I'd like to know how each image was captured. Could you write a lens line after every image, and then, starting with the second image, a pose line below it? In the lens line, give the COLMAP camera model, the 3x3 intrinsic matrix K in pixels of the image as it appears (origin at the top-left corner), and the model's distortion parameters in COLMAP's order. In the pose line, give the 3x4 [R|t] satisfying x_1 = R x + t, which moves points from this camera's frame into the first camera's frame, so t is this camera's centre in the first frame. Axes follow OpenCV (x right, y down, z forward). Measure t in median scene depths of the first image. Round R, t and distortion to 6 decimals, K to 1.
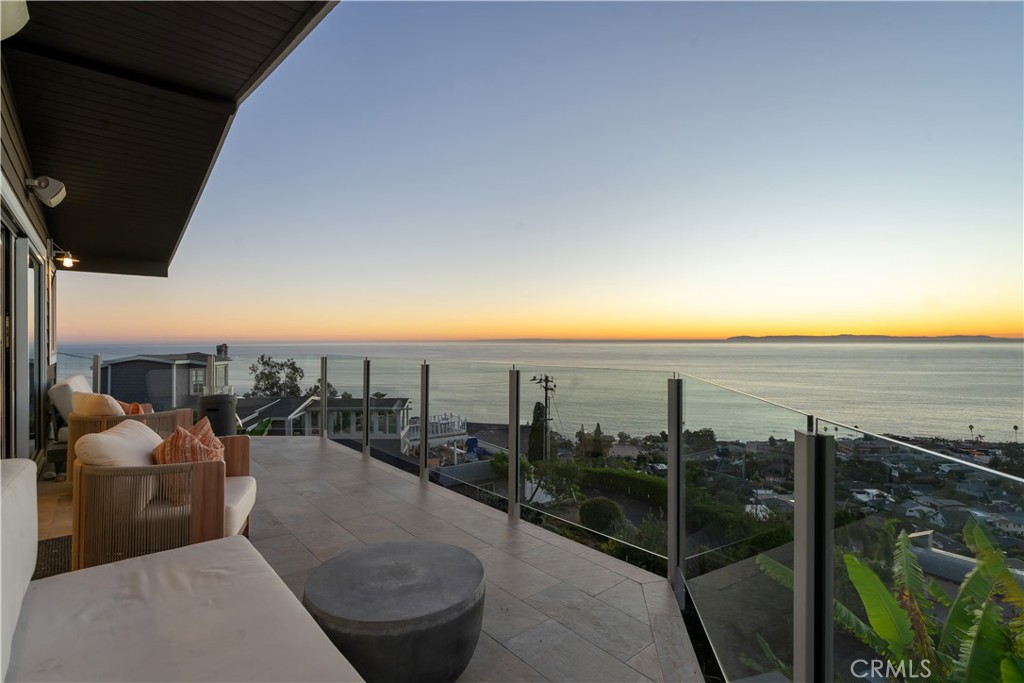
lens RADIAL K [[473.6, 0, 494.8], [0, 473.6, 334.5], [0, 0, 1]] dist [-0.001801, 0.001847]
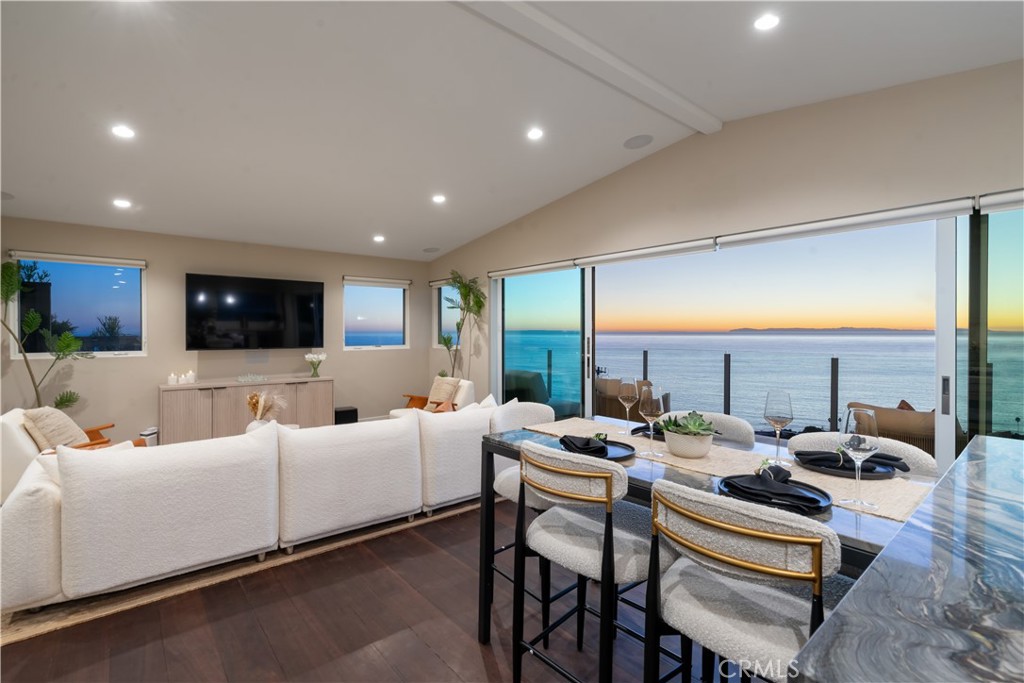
lens RADIAL K [[473.6, 0, 506.4], [0, 473.6, 337.1], [0, 0, 1]] dist [-0.001801, 0.001847]
pose [[0.999864, 0.007472, 0.014686, -0.363928], [-0.007851, 0.999635, 0.025866, -0.007524], [-0.014488, -0.025978, 0.999558, -0.329748]]
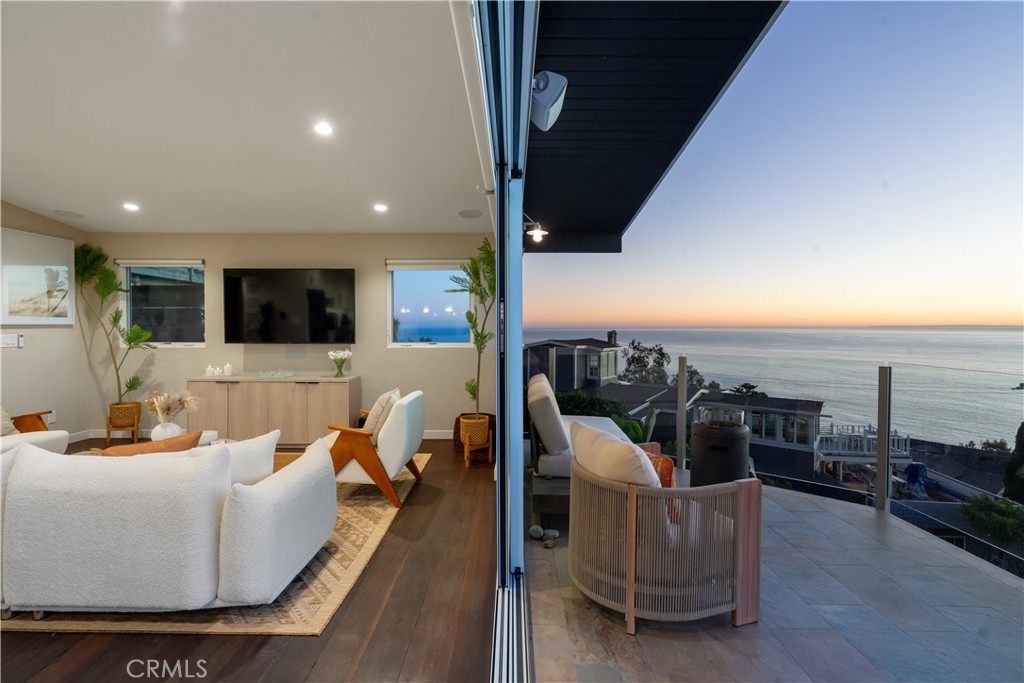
lens RADIAL K [[473.6, 0, 513.5], [0, 473.6, 334.6], [0, 0, 1]] dist [-0.001801, 0.001847]
pose [[0.768033, 0.018596, -0.640140, -0.063106], [0.000729, 0.999552, 0.029912, -0.001570], [0.640409, -0.023440, 0.767676, 0.054097]]
